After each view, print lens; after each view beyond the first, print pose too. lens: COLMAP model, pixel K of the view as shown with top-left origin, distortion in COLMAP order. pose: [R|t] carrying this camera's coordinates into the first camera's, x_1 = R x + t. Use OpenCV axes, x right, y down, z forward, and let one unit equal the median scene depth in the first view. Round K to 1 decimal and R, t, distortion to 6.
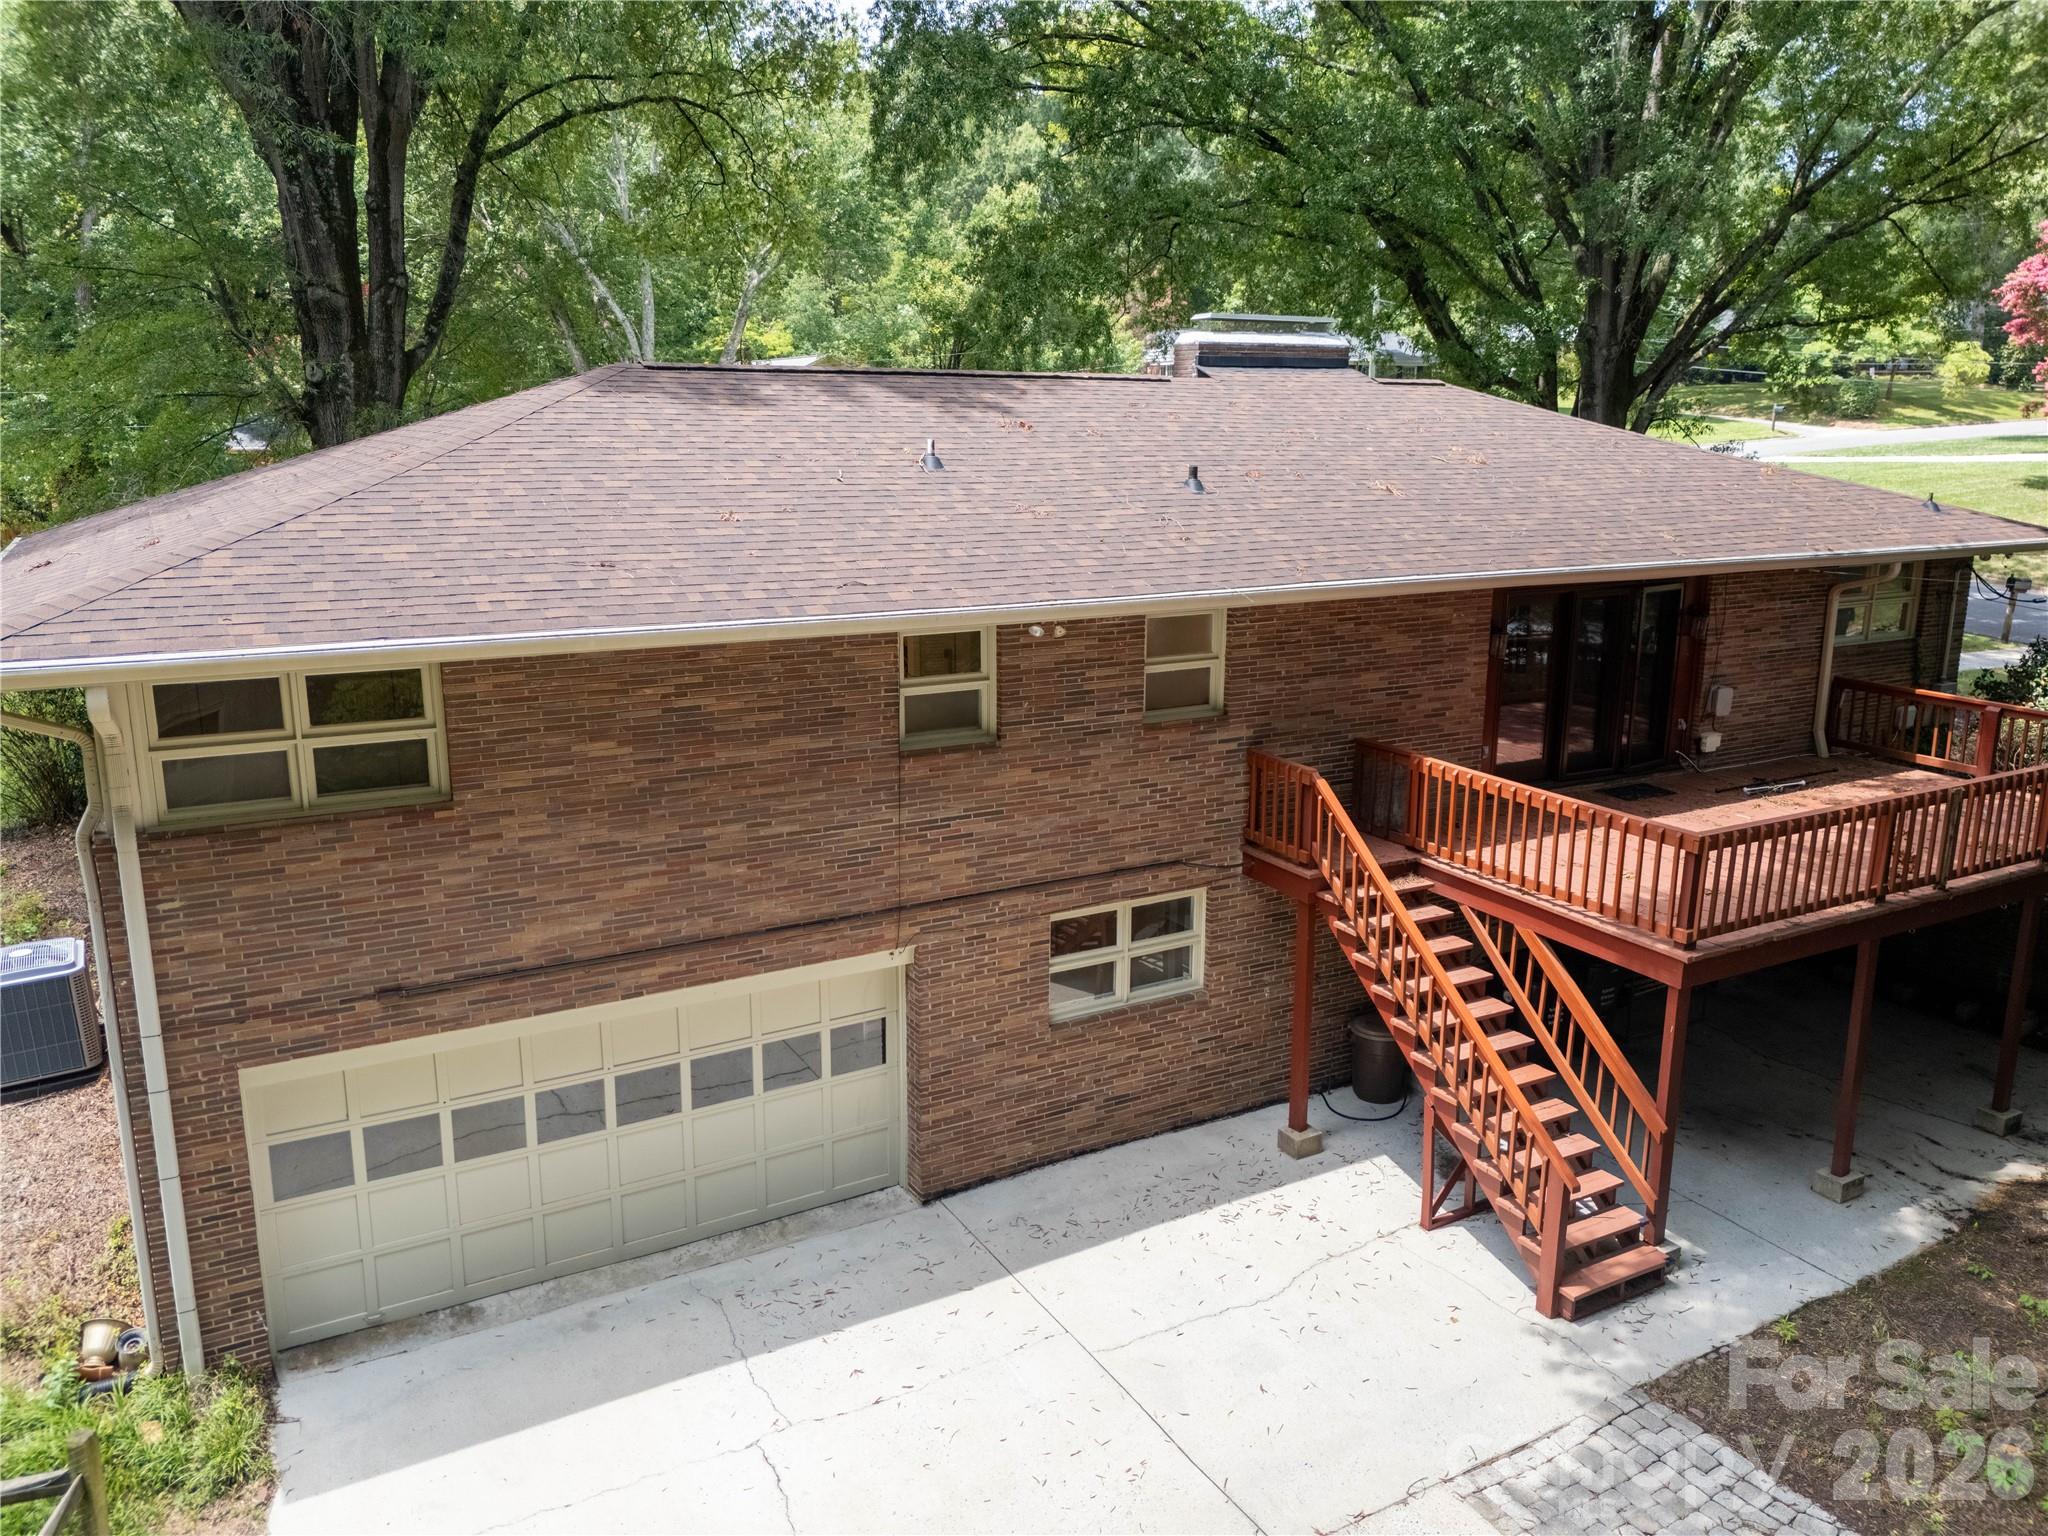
lens RADIAL K [[1497.3, 0, 1024.0], [0, 1497.3, 768.0], [0, 0, 1]] dist [0.005126, 0.001464]
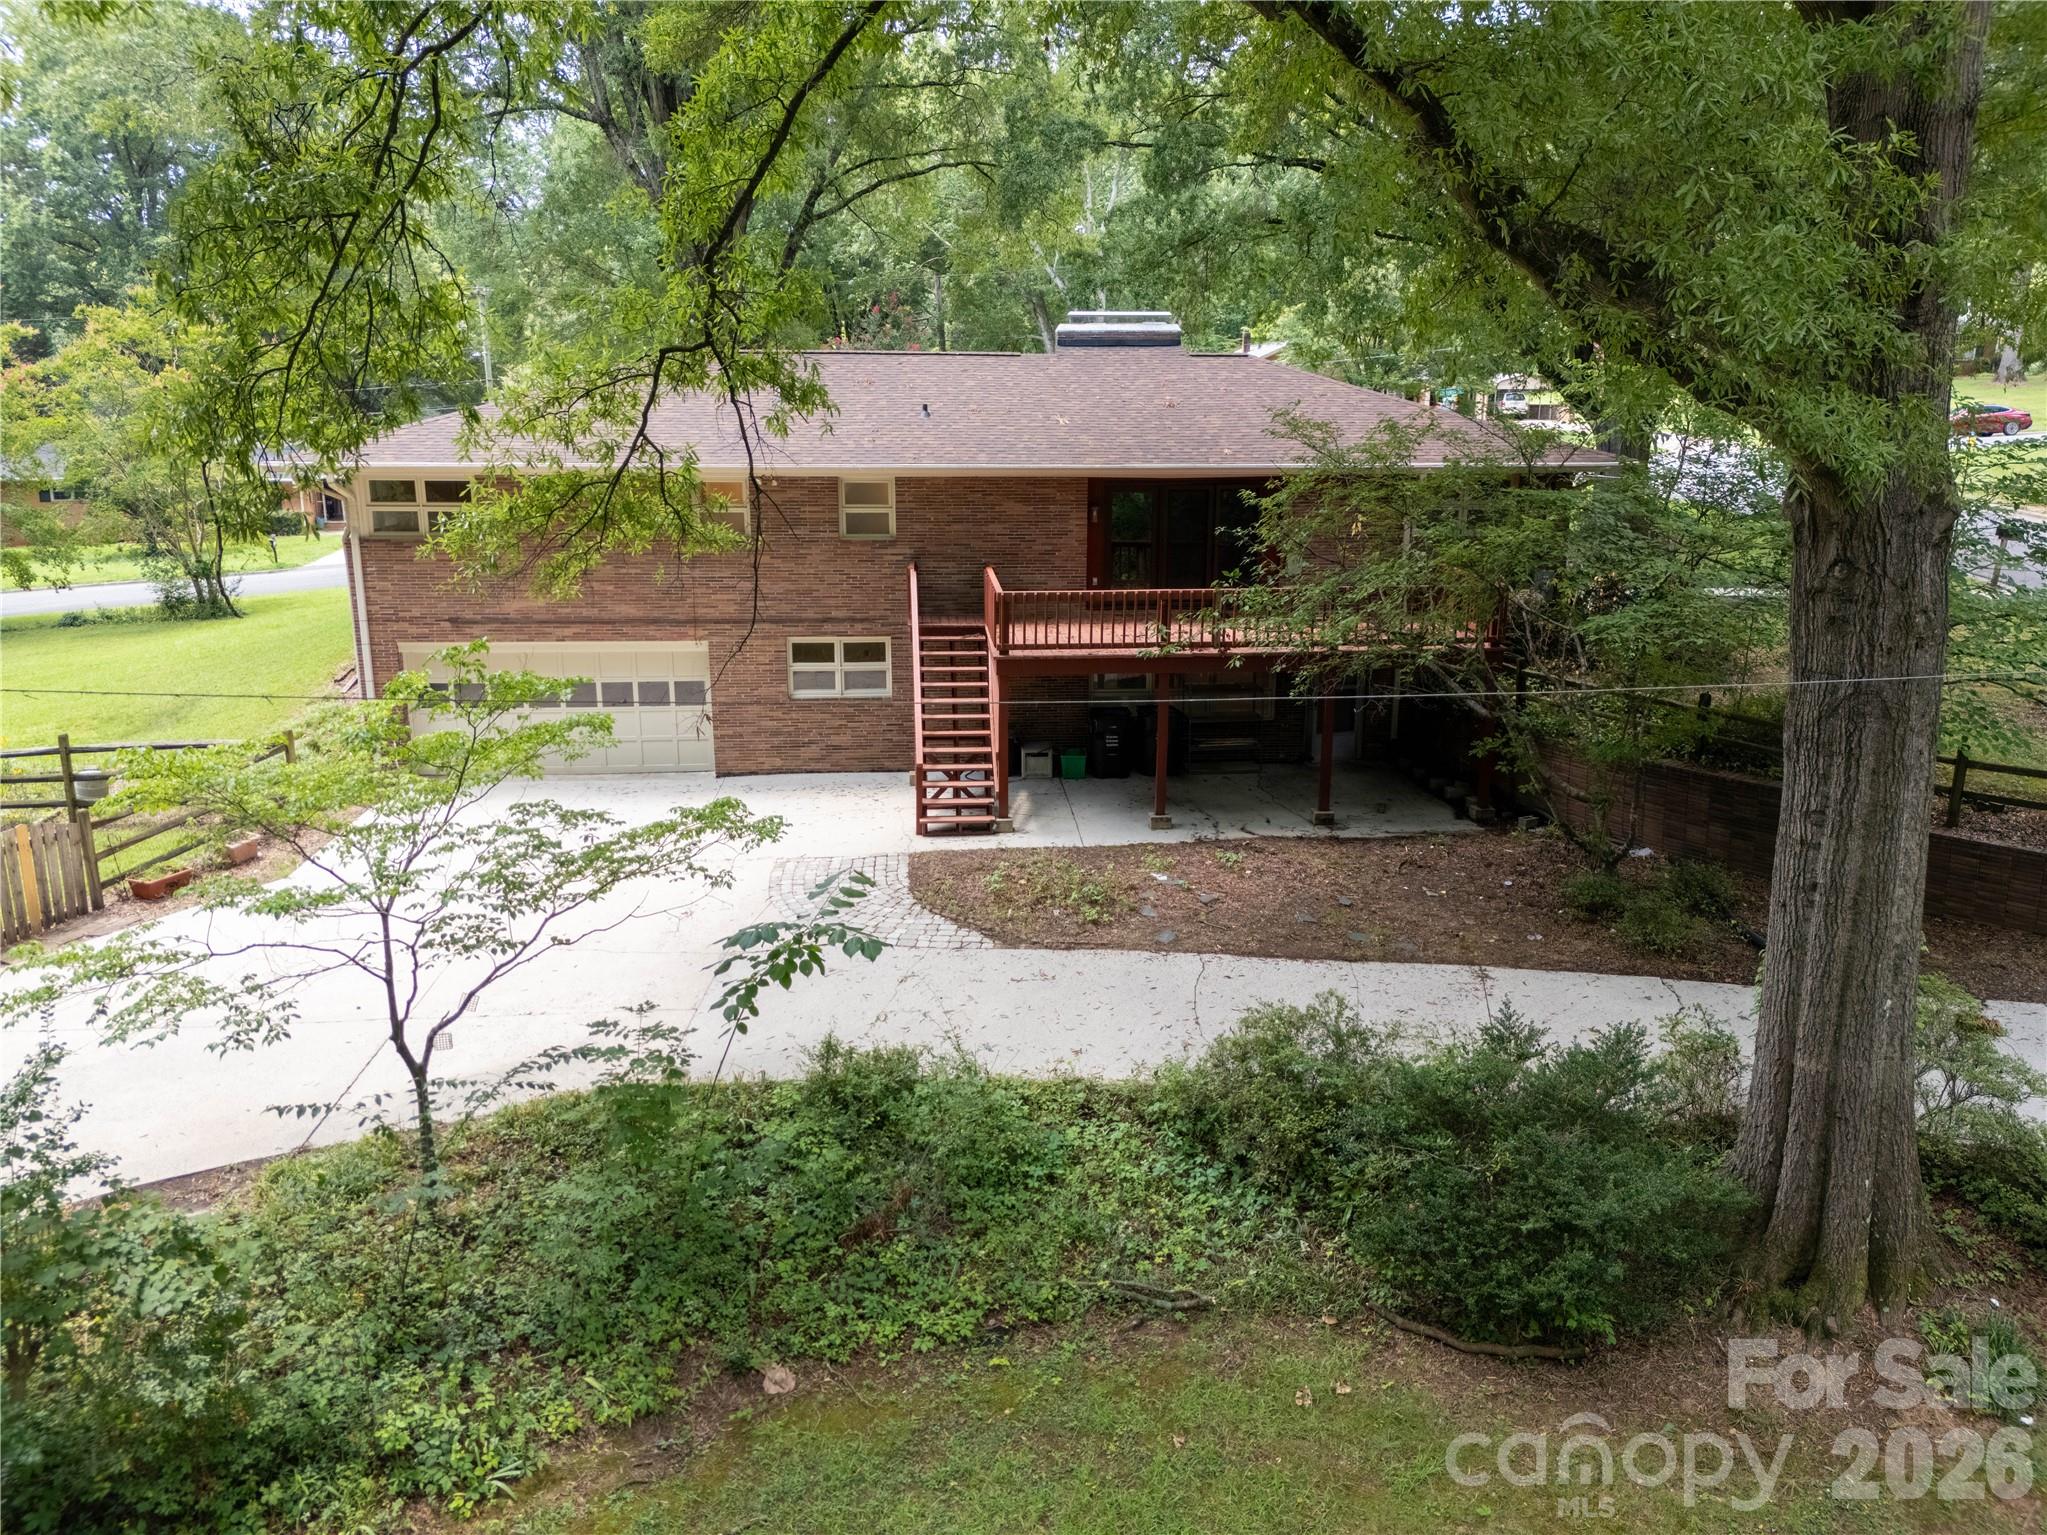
lens RADIAL K [[1426.4, 0, 1023.5], [0, 1426.4, 767.5], [0, 0, 1]] dist [0.001752, 0.000323]
pose [[0.904543, 0.109239, -0.412152, 1.076506], [-0.099415, 0.994016, 0.045276, 0.153290], [0.414631, 0.000020, 0.909990, -0.538867]]
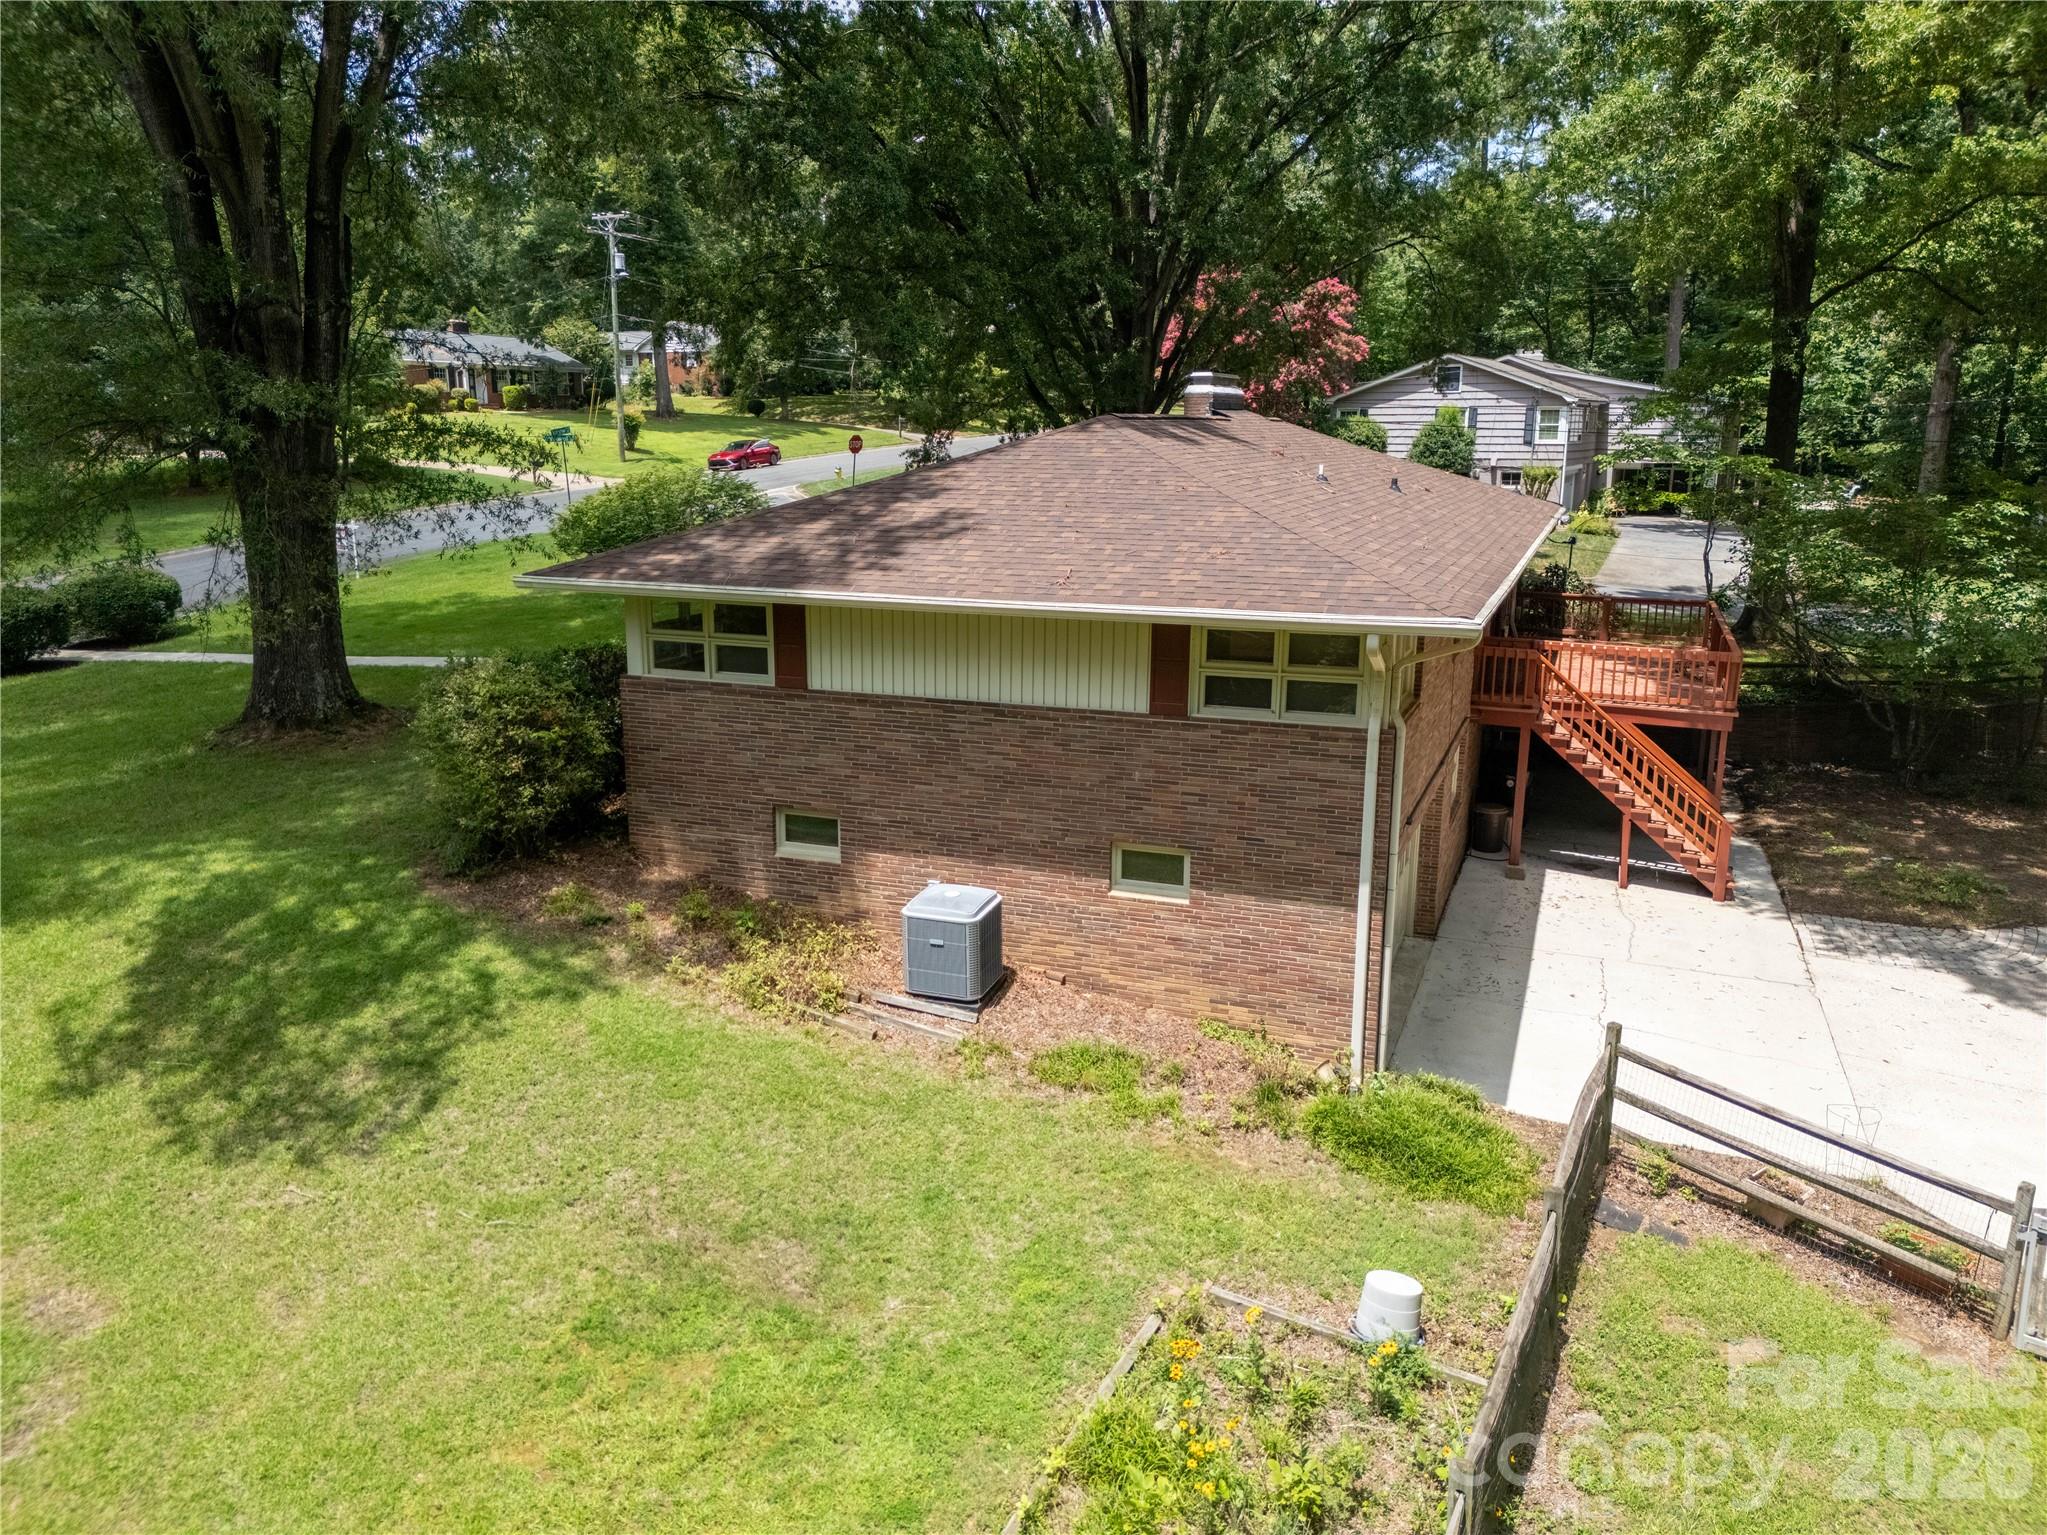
lens RADIAL K [[1496.5, 0, 1023.5], [0, 1496.5, 767.5], [0, 0, 1]] dist [0.005126, 0.001464]
pose [[0.770280, -0.142090, 0.621675, -1.235049], [0.146023, 0.988260, 0.044949, -0.025156], [-0.620763, 0.056156, 0.781985, 0.011945]]
